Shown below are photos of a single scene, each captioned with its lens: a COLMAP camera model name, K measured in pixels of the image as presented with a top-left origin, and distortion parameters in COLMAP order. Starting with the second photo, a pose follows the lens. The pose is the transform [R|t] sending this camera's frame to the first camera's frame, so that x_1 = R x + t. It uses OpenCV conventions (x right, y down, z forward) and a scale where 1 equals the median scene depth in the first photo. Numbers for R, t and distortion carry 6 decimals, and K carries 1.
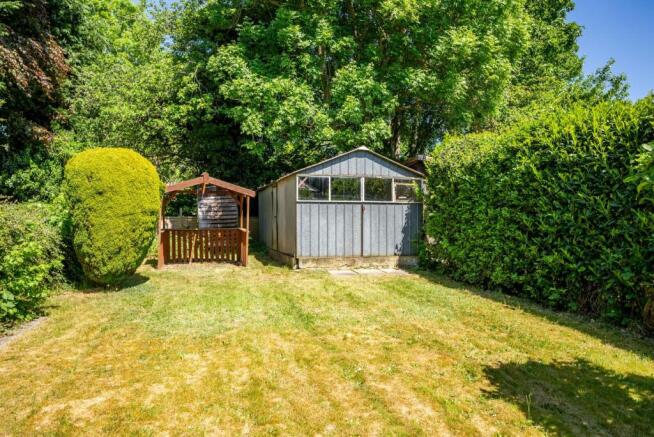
lens RADIAL K [[447.1, 0, 327.1], [0, 447.1, 221.1], [0, 0, 1]] dist [-0.004588, 0.000105]
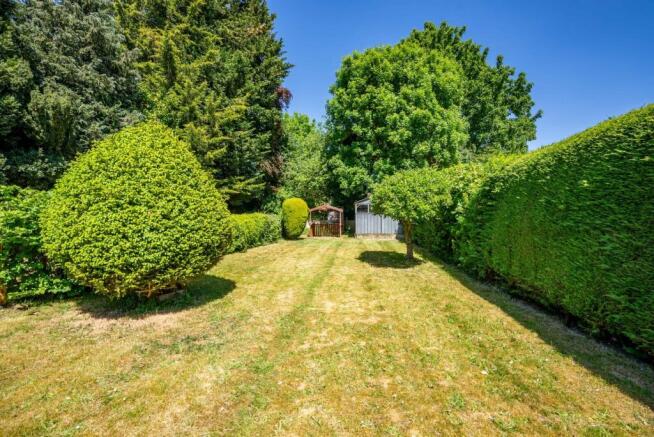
lens RADIAL K [[301.8, 0, 328.5], [0, 301.8, 202.8], [0, 0, 1]] dist [-0.020059, 0.001148]
pose [[0.931773, -0.025160, -0.362168, 0.391831], [-0.003801, 0.996865, -0.079032, 0.034174], [0.363021, 0.075016, 0.928756, -0.687771]]
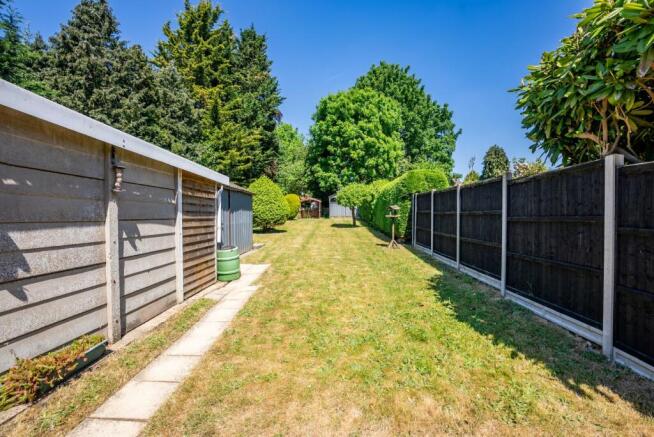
lens RADIAL K [[301.8, 0, 323.1], [0, 301.8, 215.9], [0, 0, 1]] dist [-0.020059, 0.001148]
pose [[0.954765, 0.000607, -0.297360, 0.651104], [0.000806, 0.999989, 0.004628, 0.057672], [0.297360, -0.004658, 0.954754, -1.595889]]
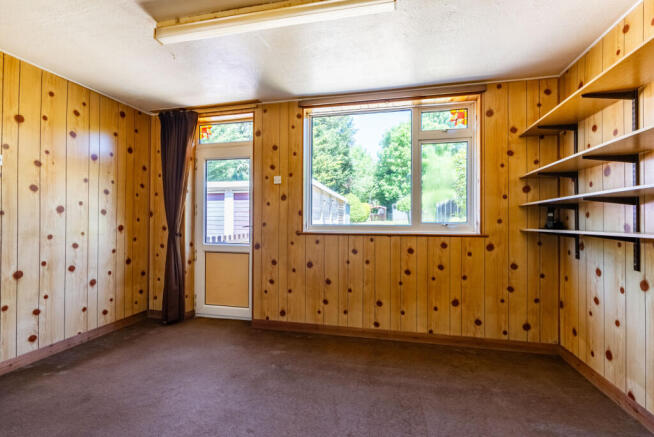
lens RADIAL K [[301.8, 0, 324.2], [0, 301.8, 220.6], [0, 0, 1]] dist [-0.020059, 0.001148]
pose [[0.869577, -0.001057, -0.493796, 0.945261], [0.000034, 0.999998, -0.002080, 0.093357], [0.493797, 0.001792, 0.869575, -2.456950]]
